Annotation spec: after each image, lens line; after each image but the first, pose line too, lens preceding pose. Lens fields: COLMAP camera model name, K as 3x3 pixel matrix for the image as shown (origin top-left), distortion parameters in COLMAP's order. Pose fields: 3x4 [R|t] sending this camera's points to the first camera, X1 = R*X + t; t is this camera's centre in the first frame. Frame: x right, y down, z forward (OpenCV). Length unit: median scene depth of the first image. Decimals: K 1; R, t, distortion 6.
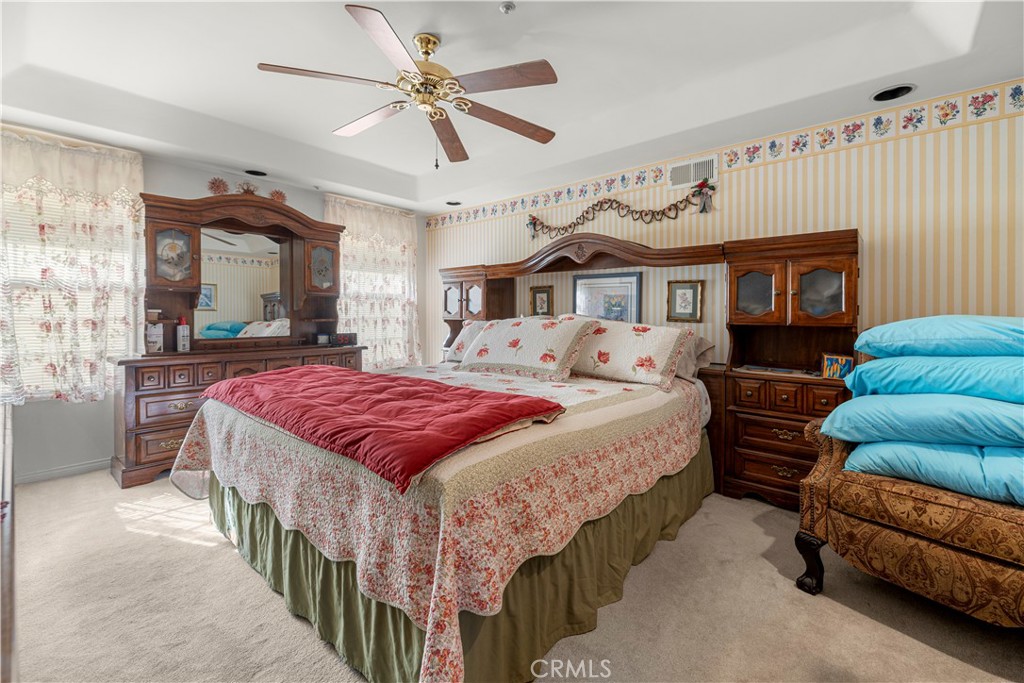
lens RADIAL K [[446.2, 0, 506.0], [0, 446.2, 320.7], [0, 0, 1]] dist [-0.002576, -0.000314]
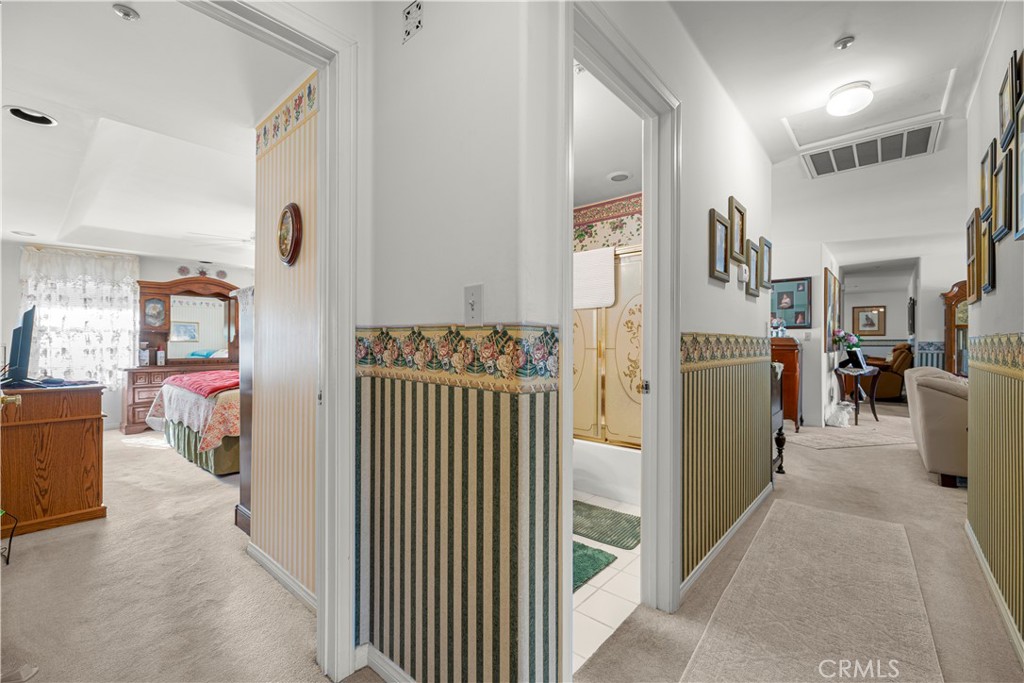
lens RADIAL K [[446.2, 0, 513.8], [0, 446.2, 344.3], [0, 0, 1]] dist [-0.002576, -0.000314]
pose [[0.999971, -0.001970, -0.007419, 0.765188], [0.001857, 0.999883, -0.015161, 0.014616], [0.007448, 0.015146, 0.999858, -0.844076]]
